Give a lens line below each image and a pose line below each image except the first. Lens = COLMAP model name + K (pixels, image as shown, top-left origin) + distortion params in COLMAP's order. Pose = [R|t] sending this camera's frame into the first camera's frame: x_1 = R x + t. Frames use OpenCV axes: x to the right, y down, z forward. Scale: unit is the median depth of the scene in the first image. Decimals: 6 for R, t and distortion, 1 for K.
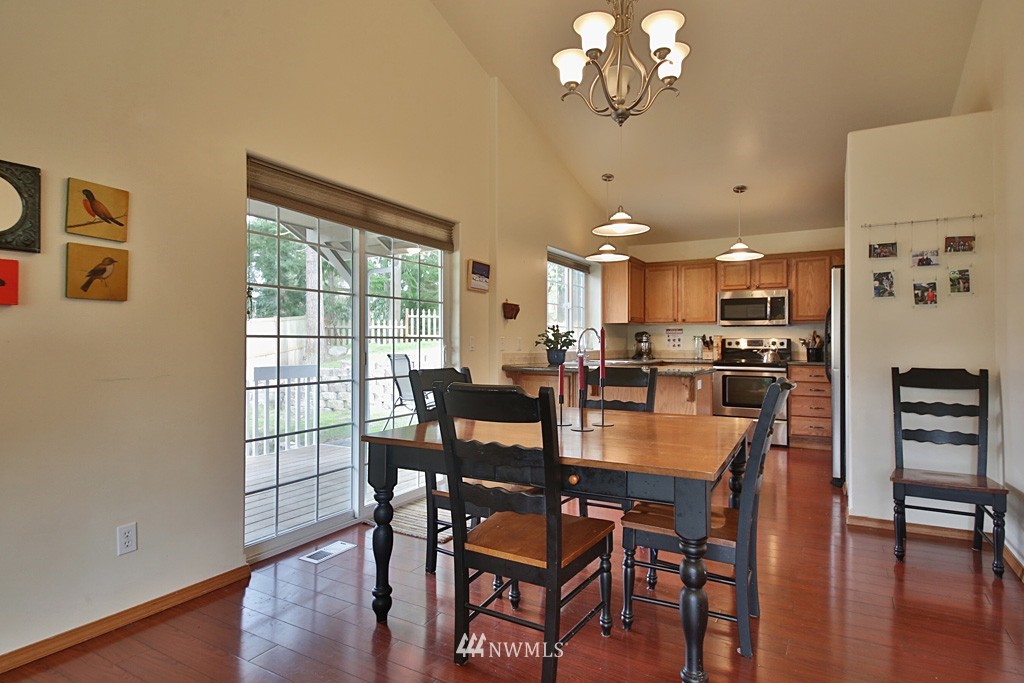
lens RADIAL K [[552.4, 0, 503.8], [0, 552.4, 343.3], [0, 0, 1]] dist [0.014264, -0.002076]
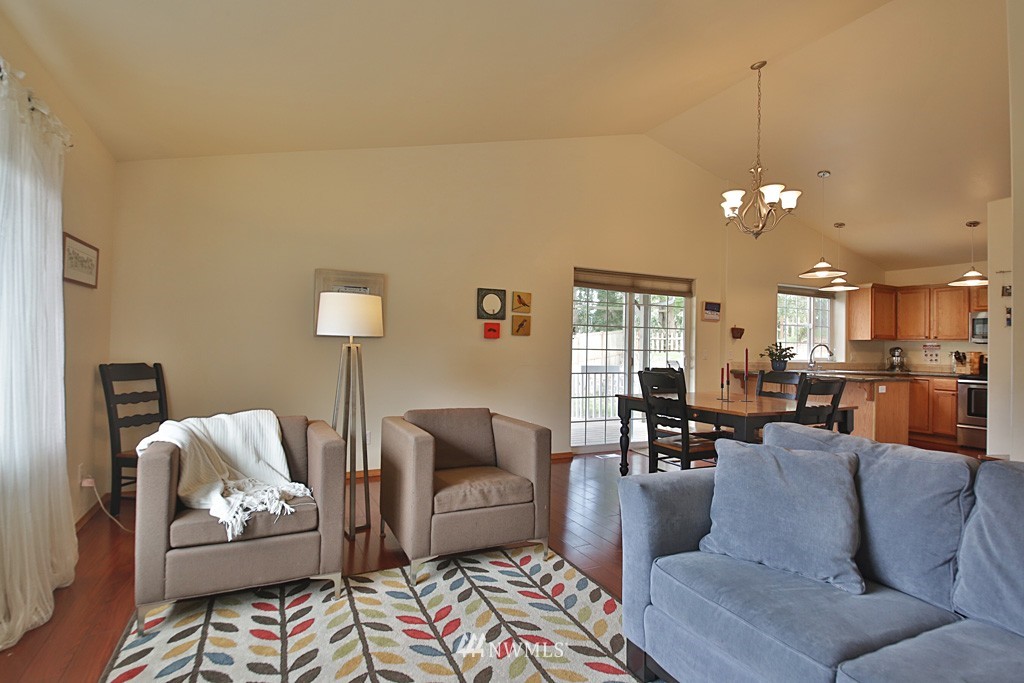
lens RADIAL K [[528.8, 0, 507.9], [0, 528.8, 343.0], [0, 0, 1]] dist [-0.006202, -0.002162]
pose [[0.835684, 0.009172, -0.549134, 0.253955], [-0.017662, 0.999792, -0.010178, -0.006250], [0.548926, 0.018205, 0.835673, -0.479029]]
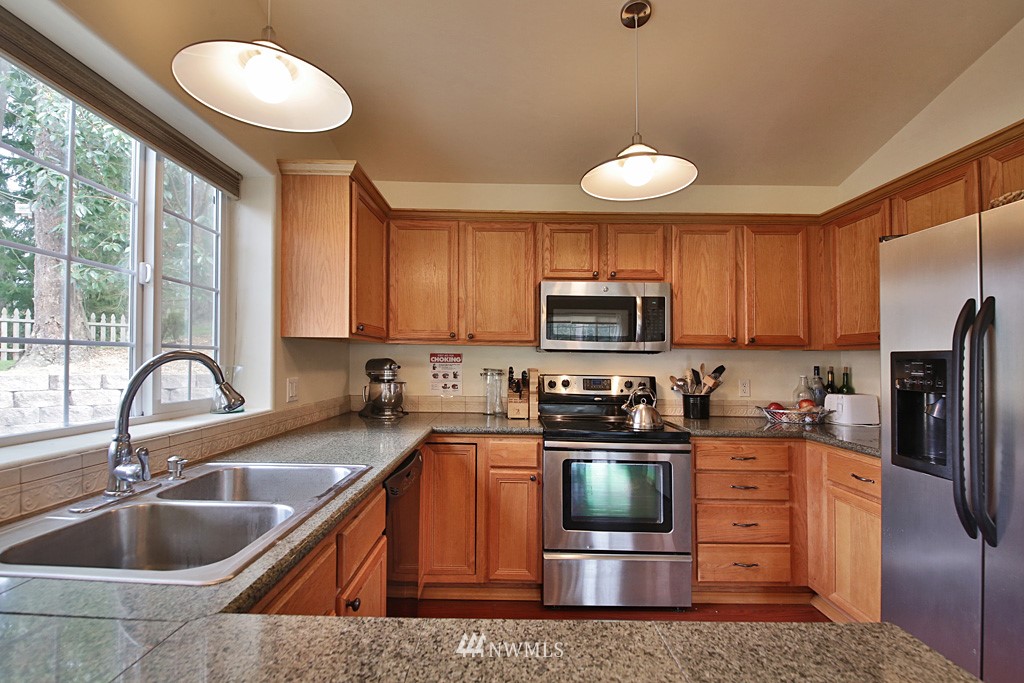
lens RADIAL K [[464.9, 0, 510.9], [0, 464.9, 357.7], [0, 0, 1]] dist [-0.001768, -0.000276]
pose [[0.854586, 0.011531, 0.519182, 0.199036], [-0.011860, 0.999926, -0.002687, -0.030921], [-0.519175, -0.003862, 0.854659, 0.866101]]
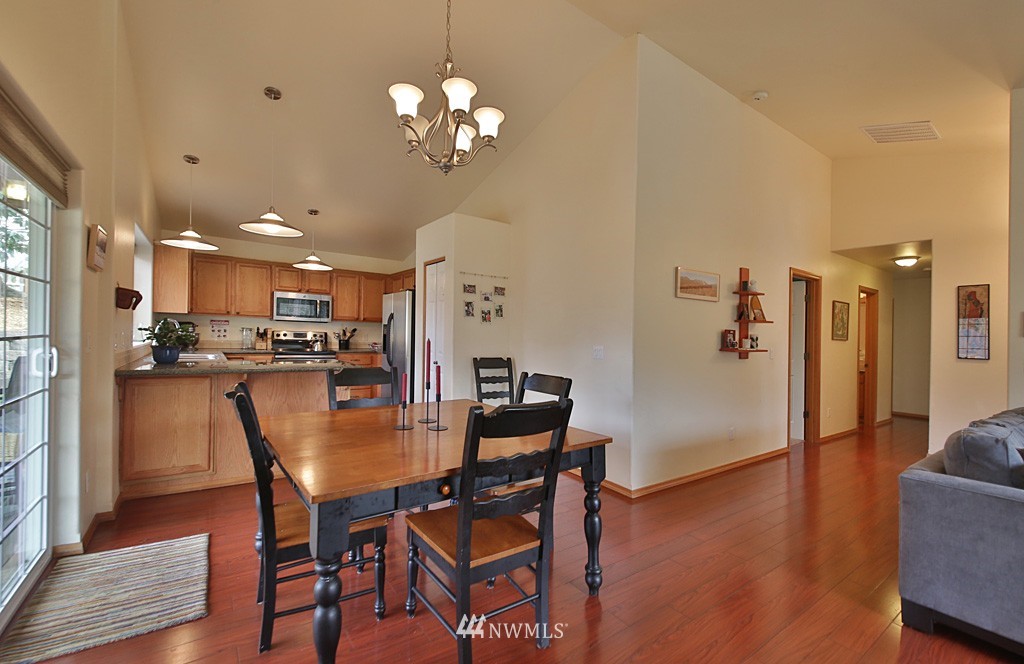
lens RADIAL K [[418.1, 0, 512.5], [0, 418.1, 329.5], [0, 0, 1]] dist [0.017155, 0.000206]
pose [[0.397134, 0.020664, 0.917528, -0.290701], [-0.027670, 0.999562, -0.010535, -0.021701], [-0.917343, -0.021204, 0.397532, 0.245607]]
